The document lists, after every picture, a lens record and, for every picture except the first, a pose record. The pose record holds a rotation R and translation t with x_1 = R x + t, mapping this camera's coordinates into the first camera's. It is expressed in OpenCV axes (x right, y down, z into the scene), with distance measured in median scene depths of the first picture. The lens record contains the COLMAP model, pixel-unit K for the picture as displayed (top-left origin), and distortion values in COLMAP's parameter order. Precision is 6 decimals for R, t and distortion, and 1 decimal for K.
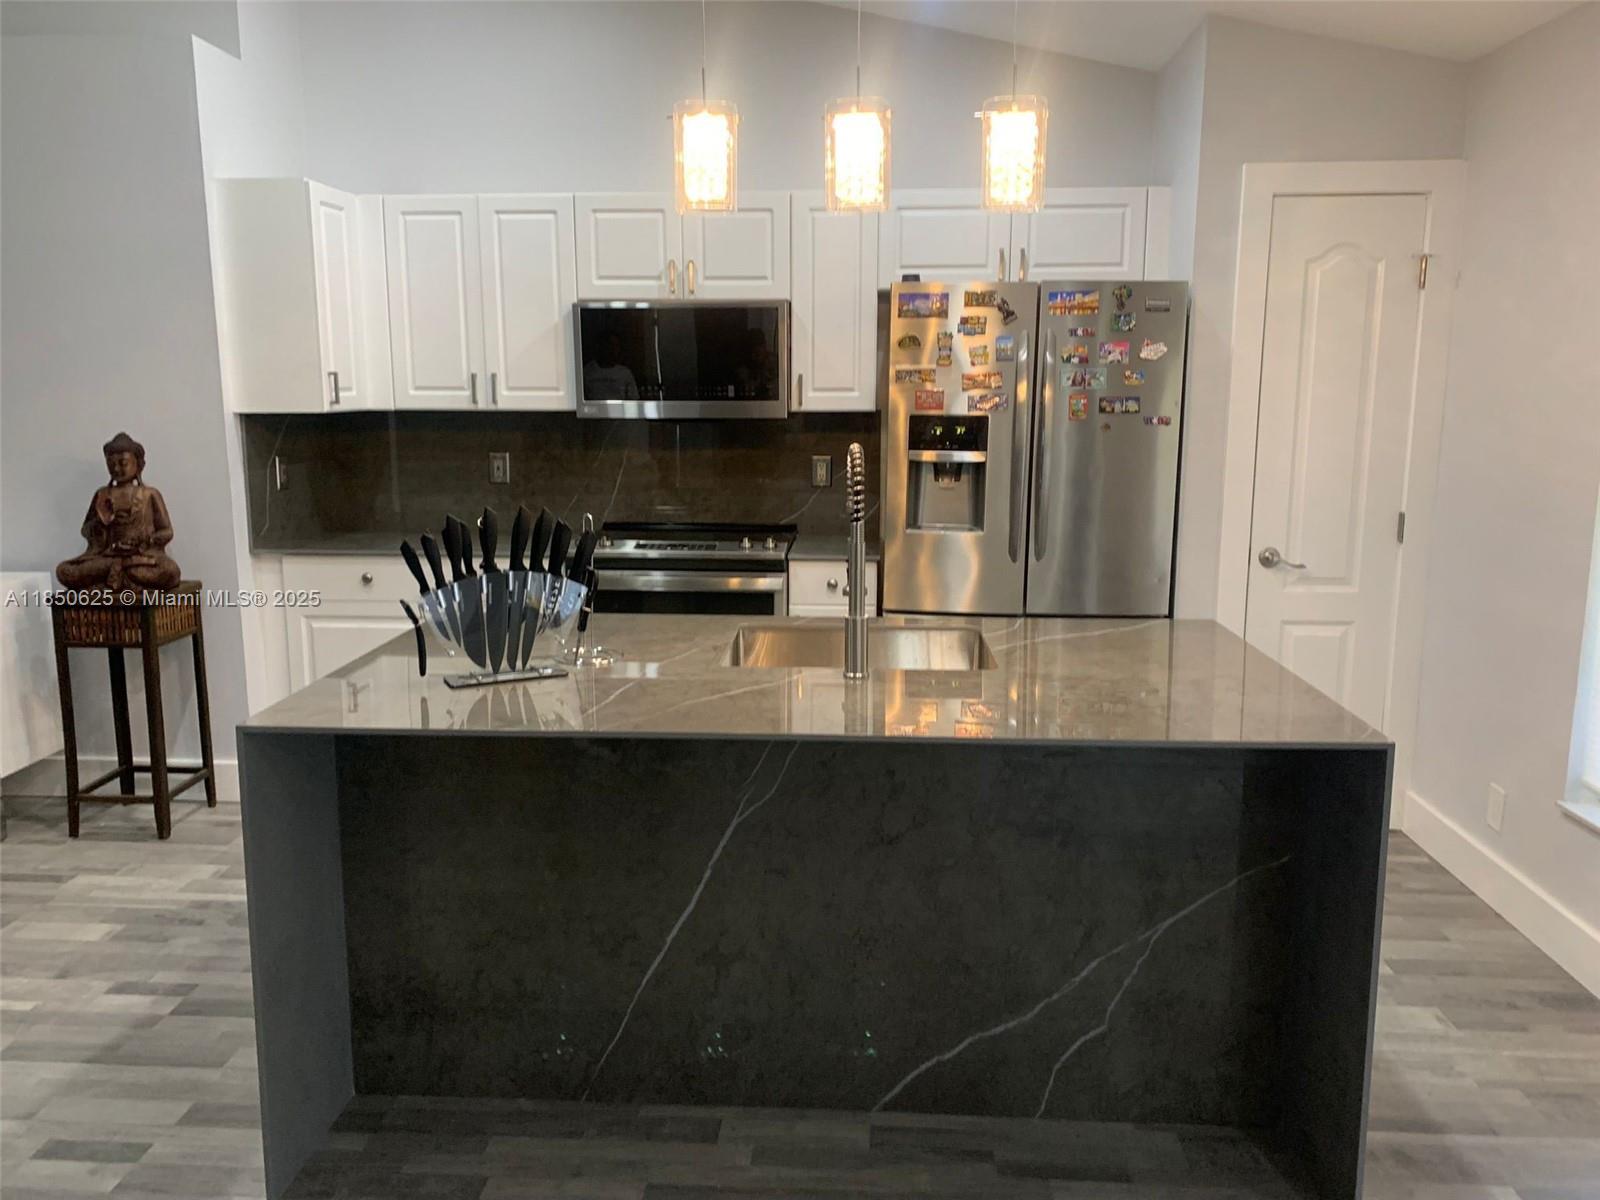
lens RADIAL K [[1227.0, 0, 791.1], [0, 1227.0, 588.7], [0, 0, 1]] dist [0.034725, -0.023306]
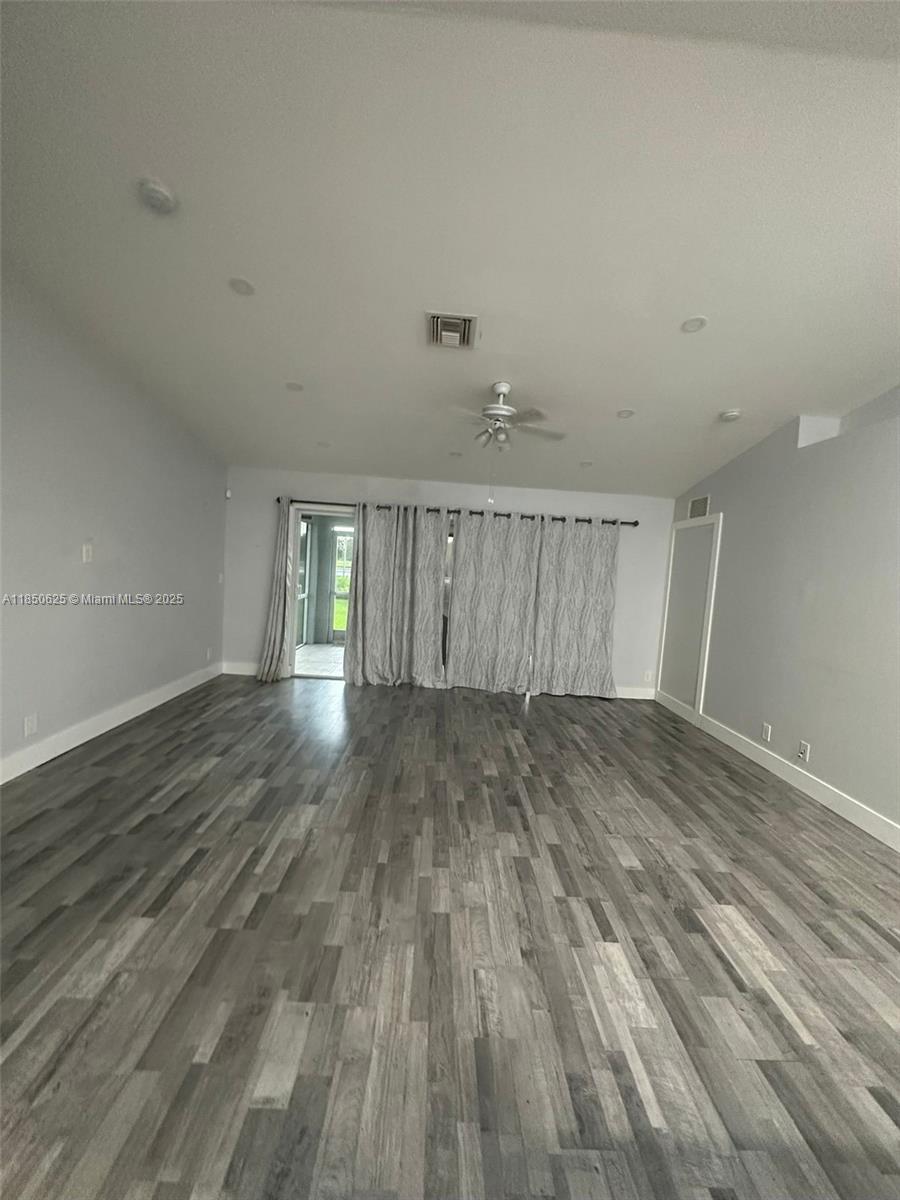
lens RADIAL K [[479.9, 0, 453.3], [0, 479.9, 597.4], [0, 0, 1]] dist [-0.000237, 0.000575]
pose [[0.085649, 0.079839, -0.993121, -0.109669], [-0.232410, 0.970887, 0.058008, -0.060051], [0.968839, 0.225843, 0.101711, 0.319844]]
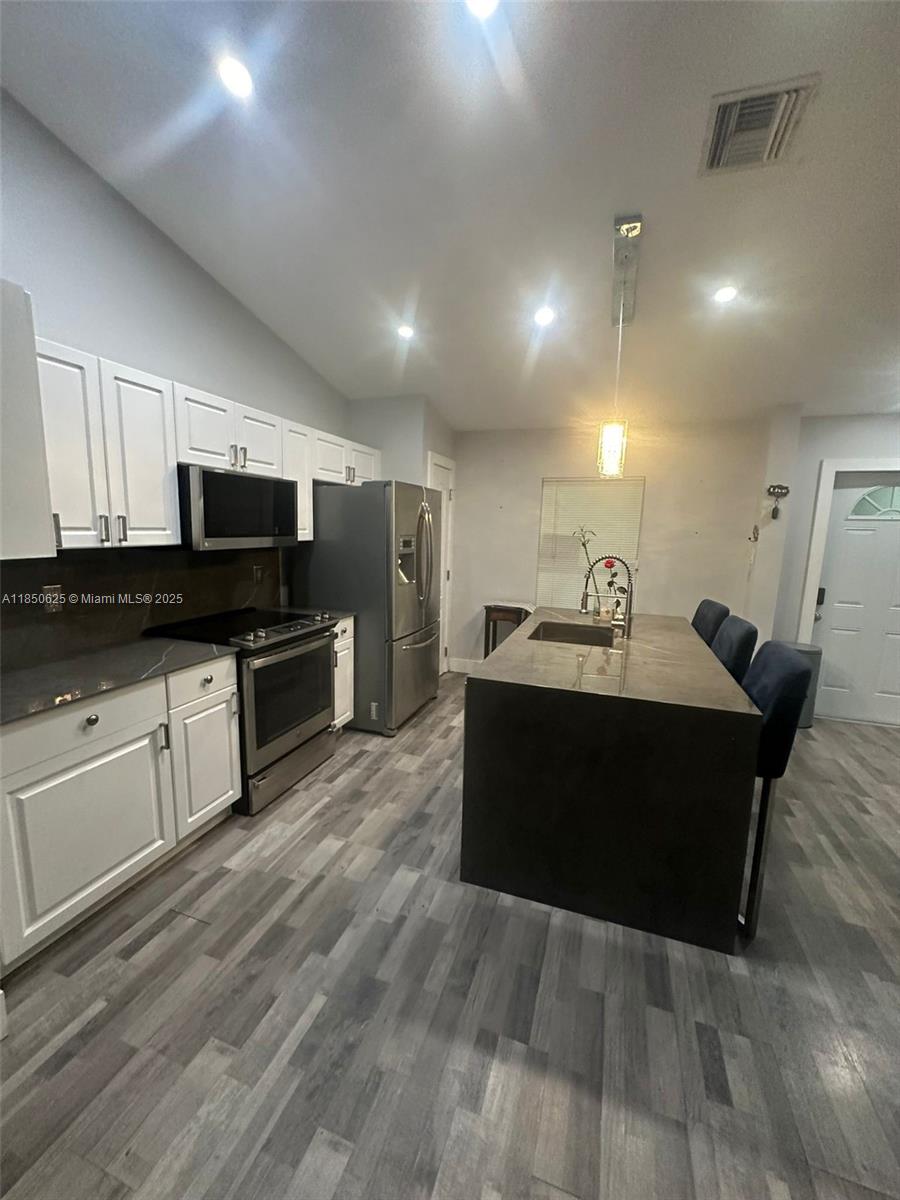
lens RADIAL K [[479.9, 0, 452.1], [0, 479.9, 599.6], [0, 0, 1]] dist [-0.000237, 0.000575]
pose [[0.267467, -0.139130, 0.953469, -0.650381], [0.137372, 0.984919, 0.105184, -0.110440], [-0.953724, 0.102847, 0.282546, 0.629143]]
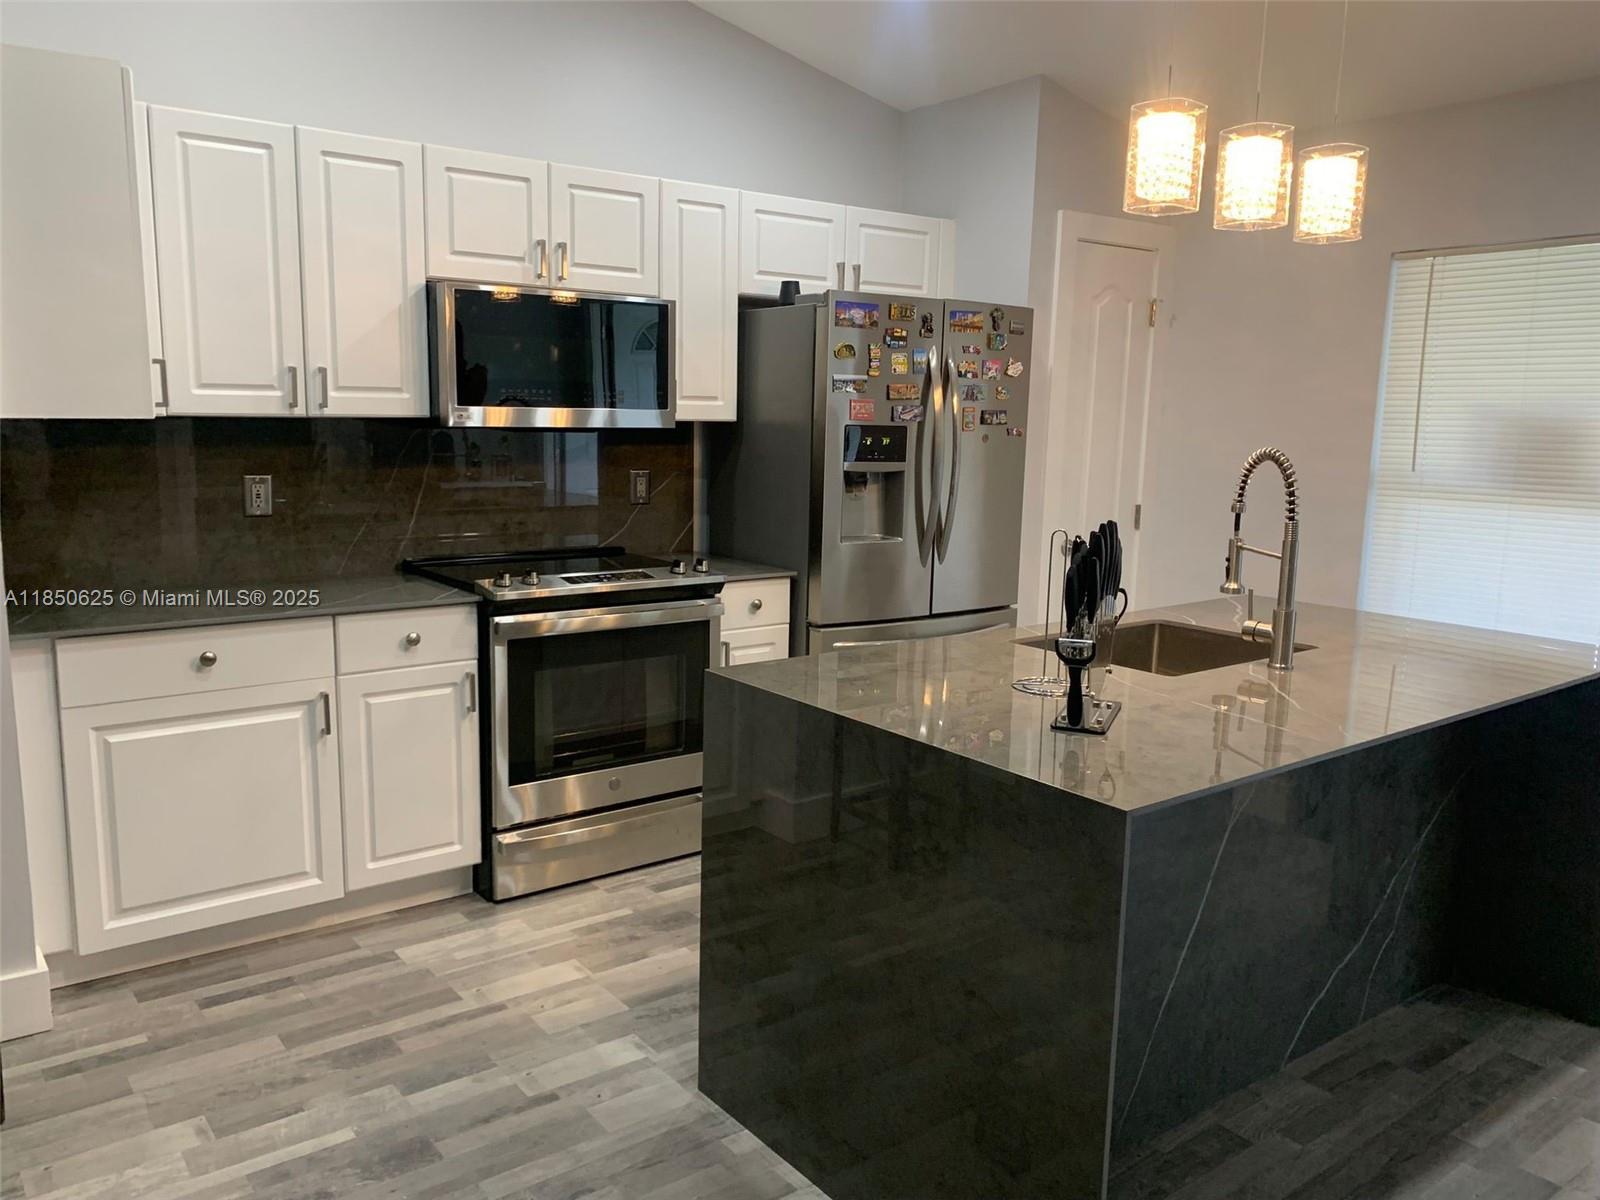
lens RADIAL K [[1227.0, 0, 792.8], [0, 1227.0, 606.8], [0, 0, 1]] dist [0.034725, -0.023306]
pose [[0.756722, -0.092192, 0.647204, -0.565097], [0.089913, 0.995275, 0.036646, -0.034926], [-0.647525, 0.030462, 0.761436, 0.269084]]
